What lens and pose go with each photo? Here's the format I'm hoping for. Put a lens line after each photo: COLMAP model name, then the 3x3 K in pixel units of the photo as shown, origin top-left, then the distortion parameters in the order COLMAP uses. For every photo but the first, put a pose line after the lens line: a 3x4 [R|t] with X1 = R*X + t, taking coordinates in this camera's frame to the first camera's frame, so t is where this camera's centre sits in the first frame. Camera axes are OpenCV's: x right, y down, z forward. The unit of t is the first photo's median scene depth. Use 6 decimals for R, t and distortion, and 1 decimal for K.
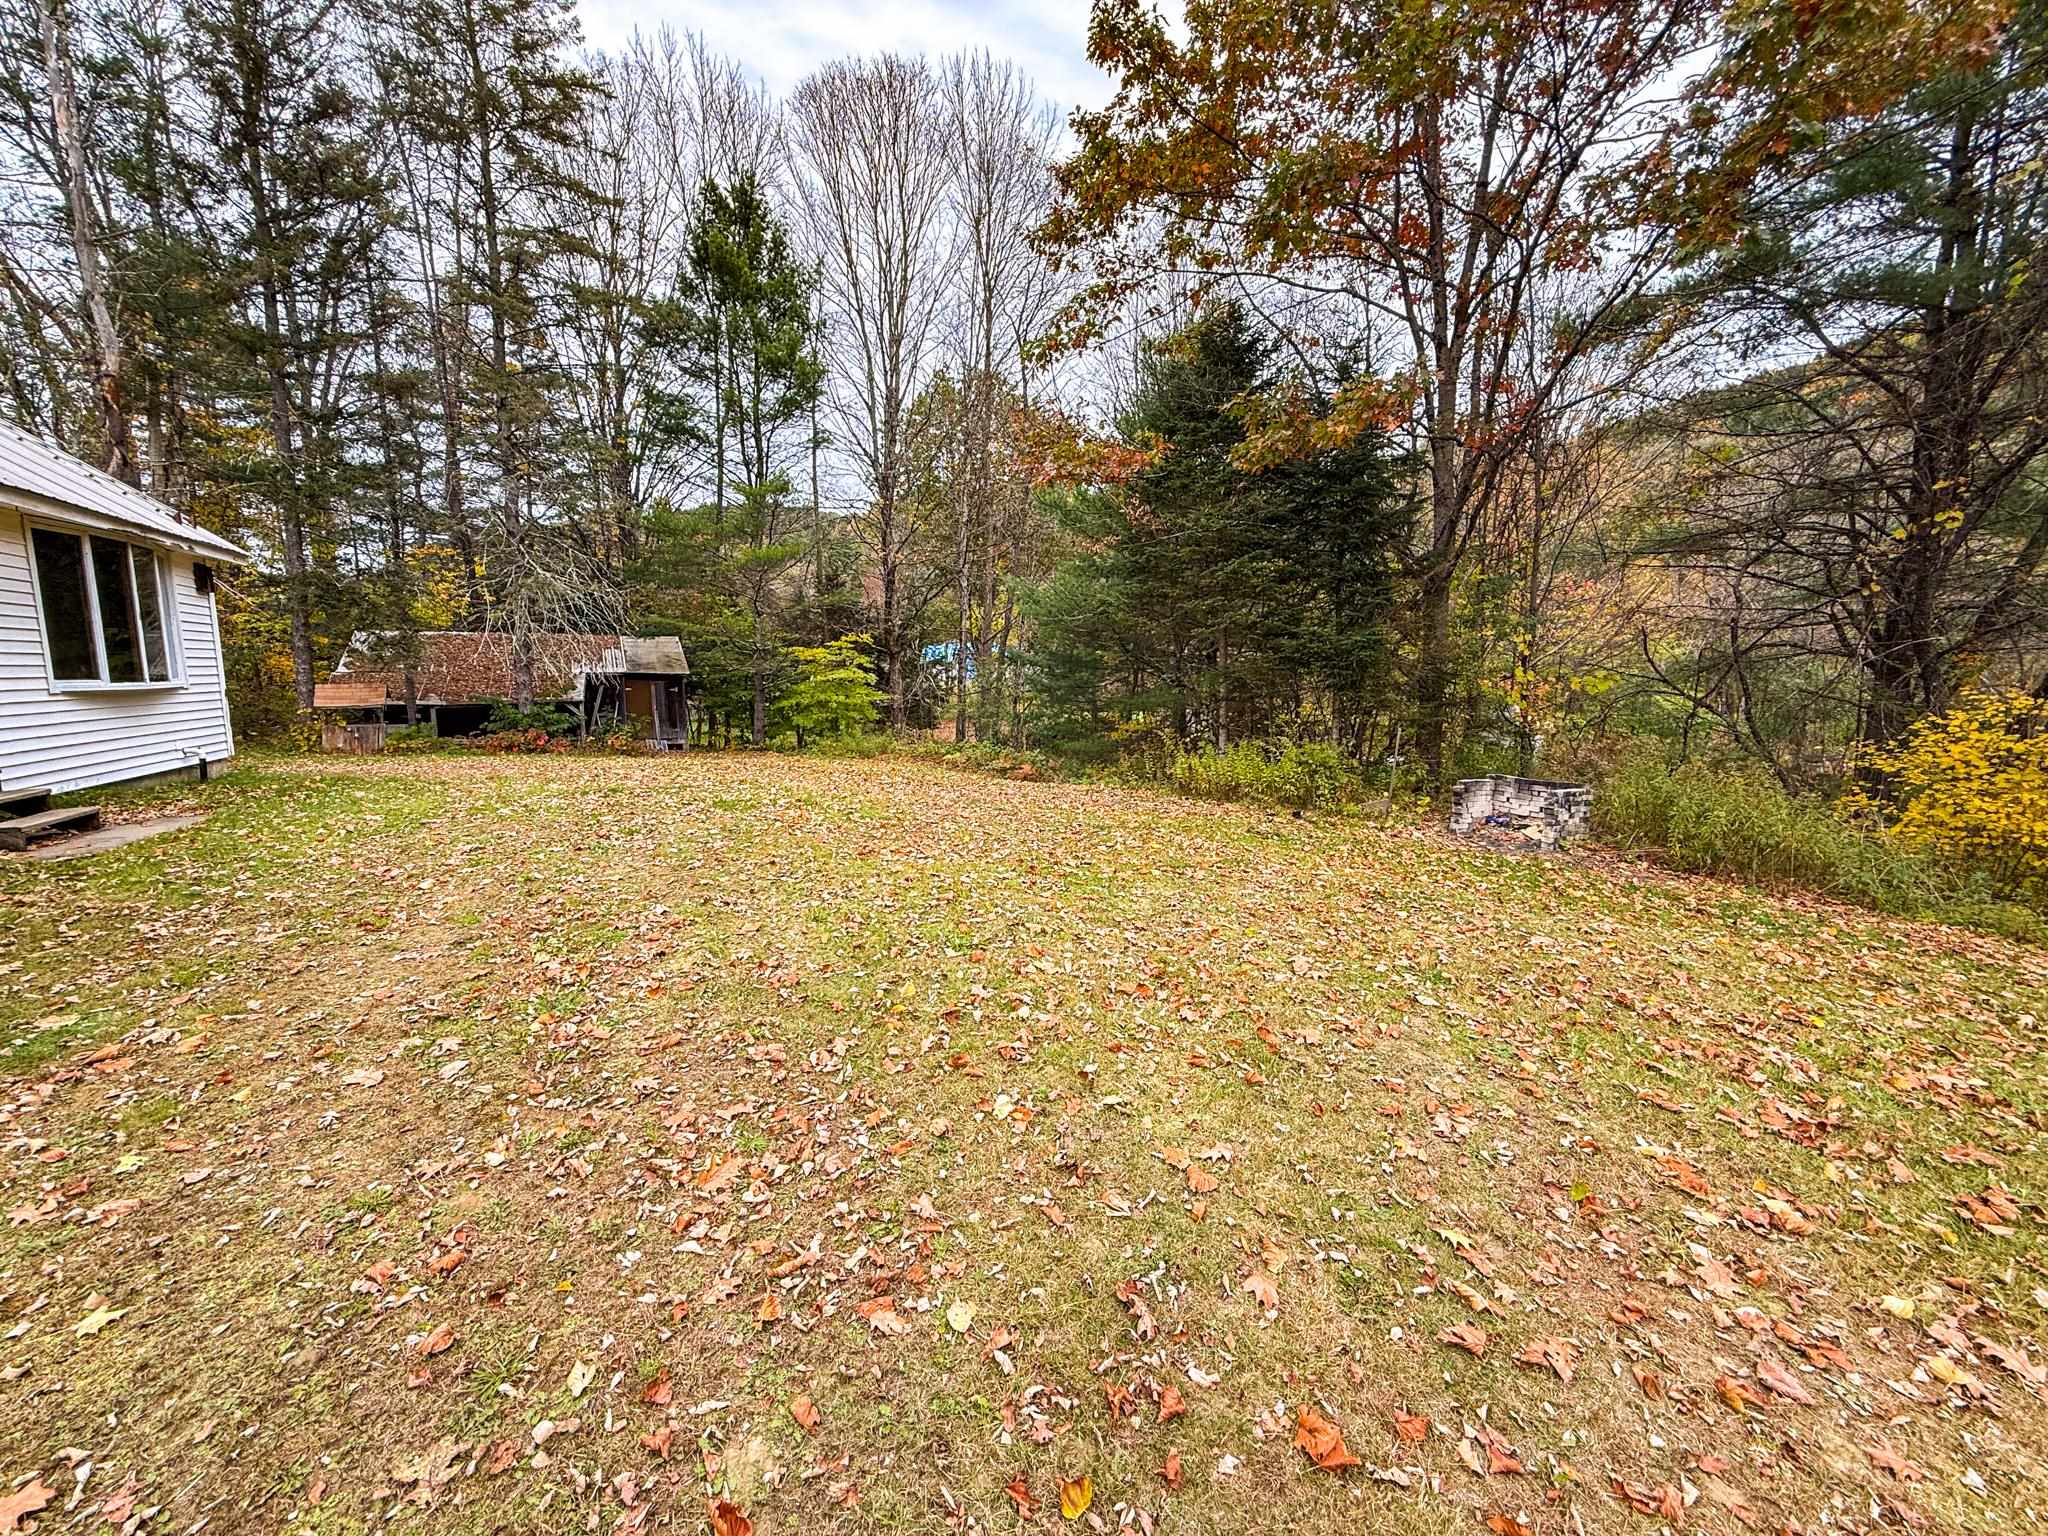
lens RADIAL K [[828.4, 0, 1031.2], [0, 828.4, 777.1], [0, 0, 1]] dist [0.000880, 0.000046]
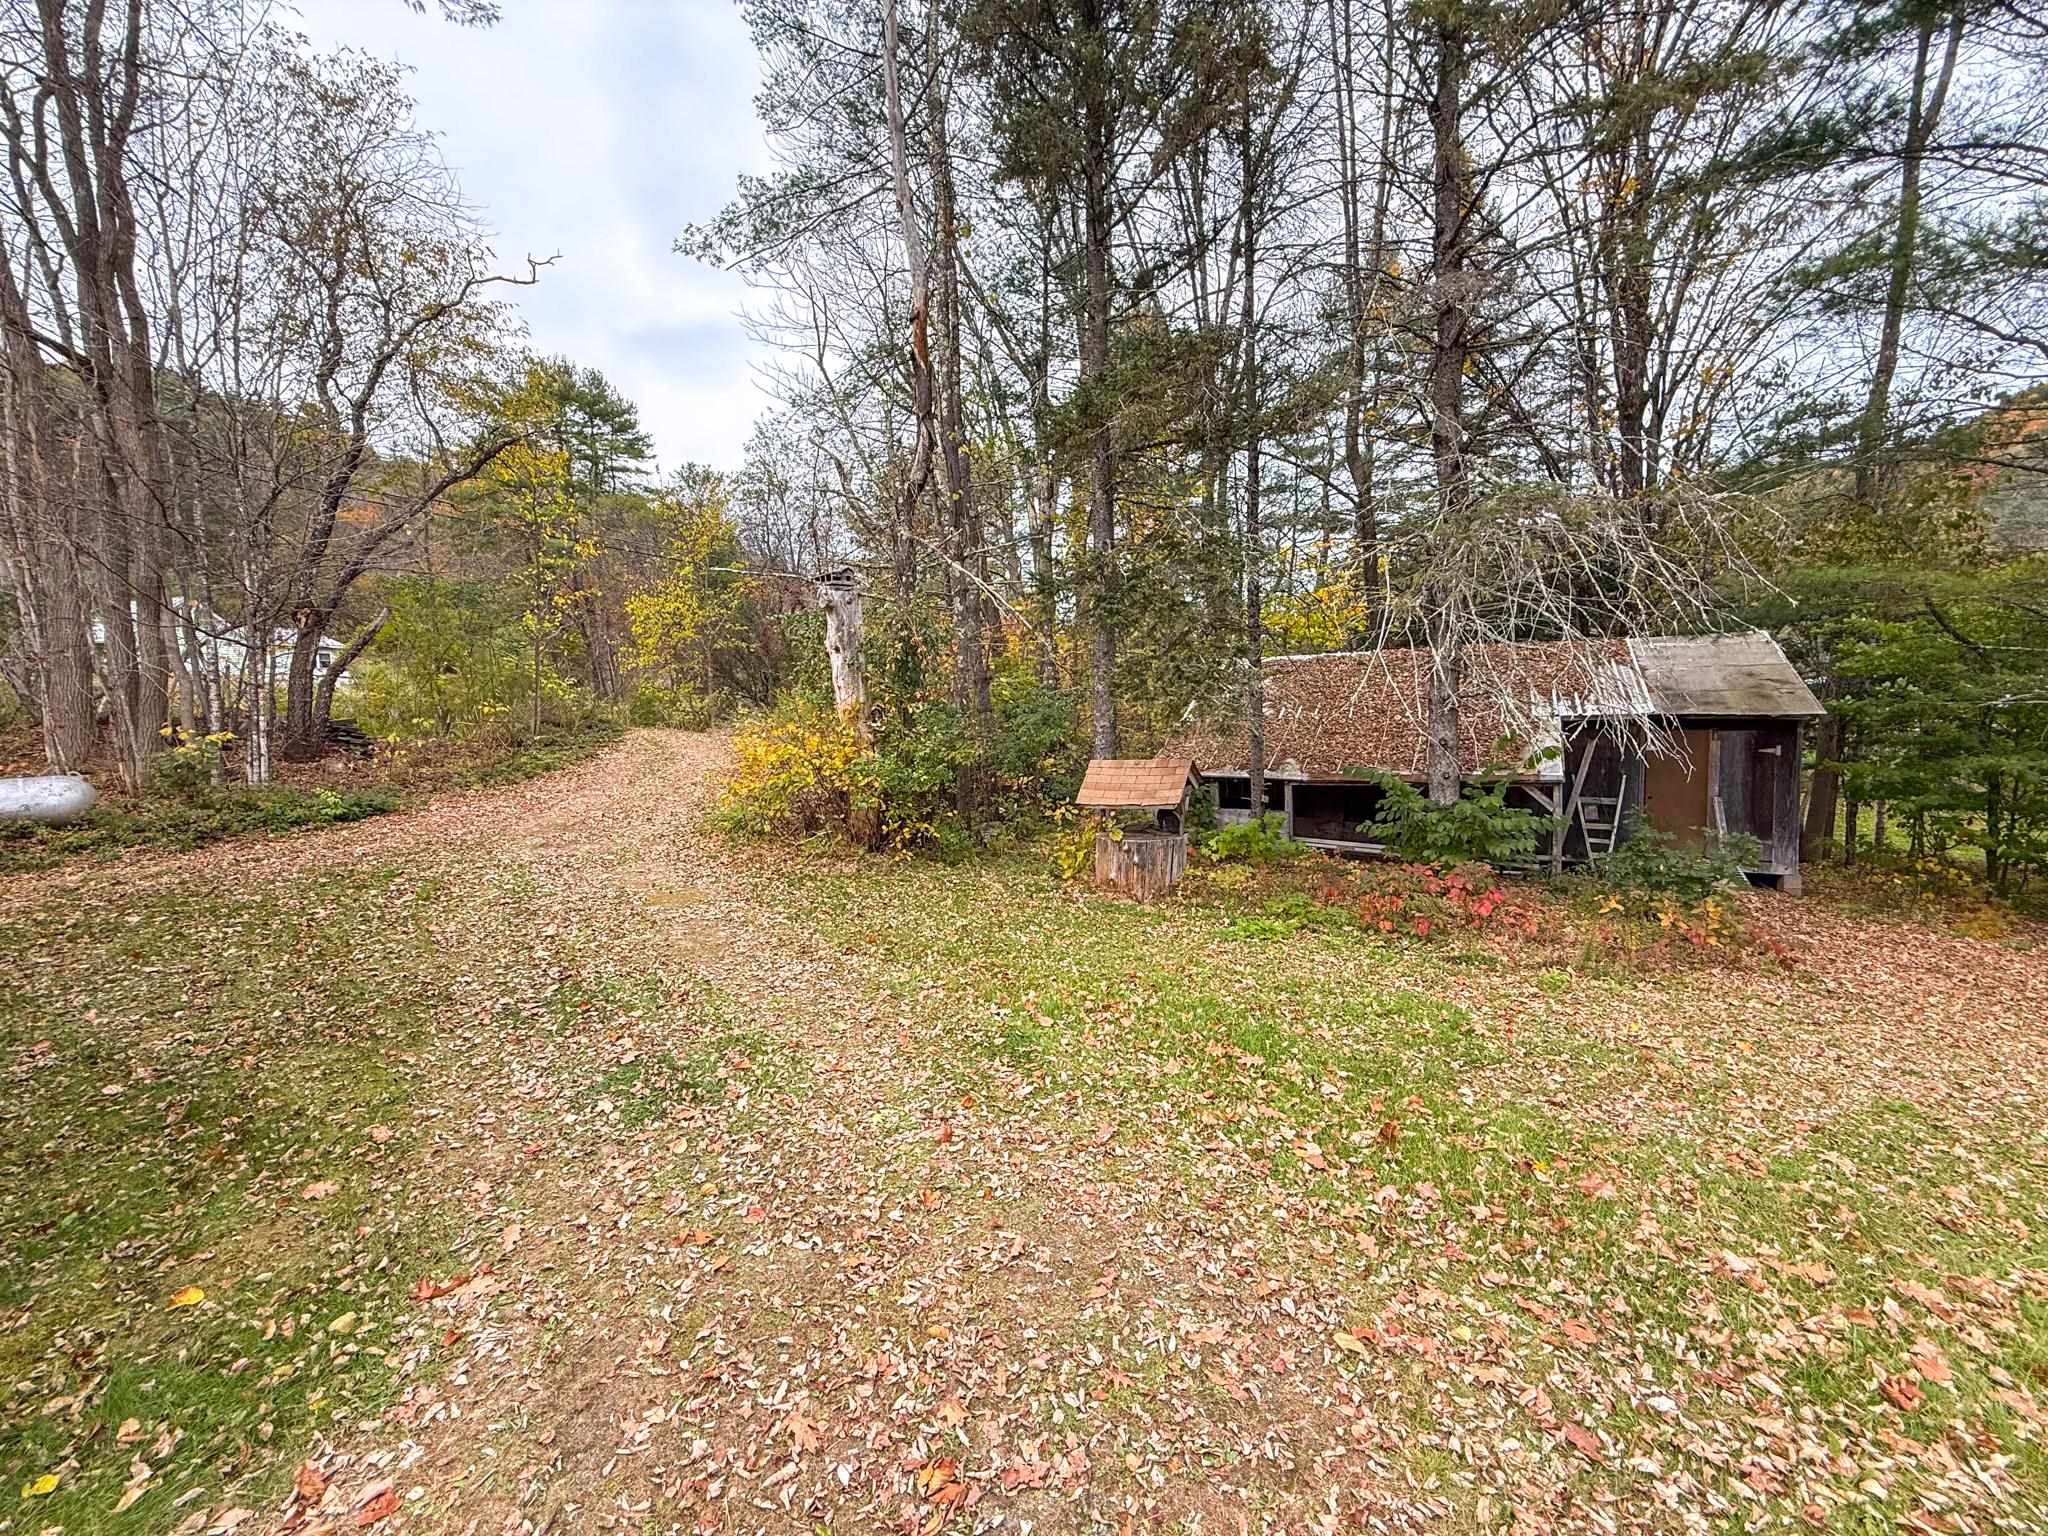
lens RADIAL K [[828.4, 0, 1028.1], [0, 828.4, 765.1], [0, 0, 1]] dist [0.000880, 0.000046]
pose [[0.542413, 0.049484, -0.838653, -0.326406], [-0.075595, 0.997089, 0.009940, -0.085478], [0.836704, 0.058006, 0.544575, 0.514978]]
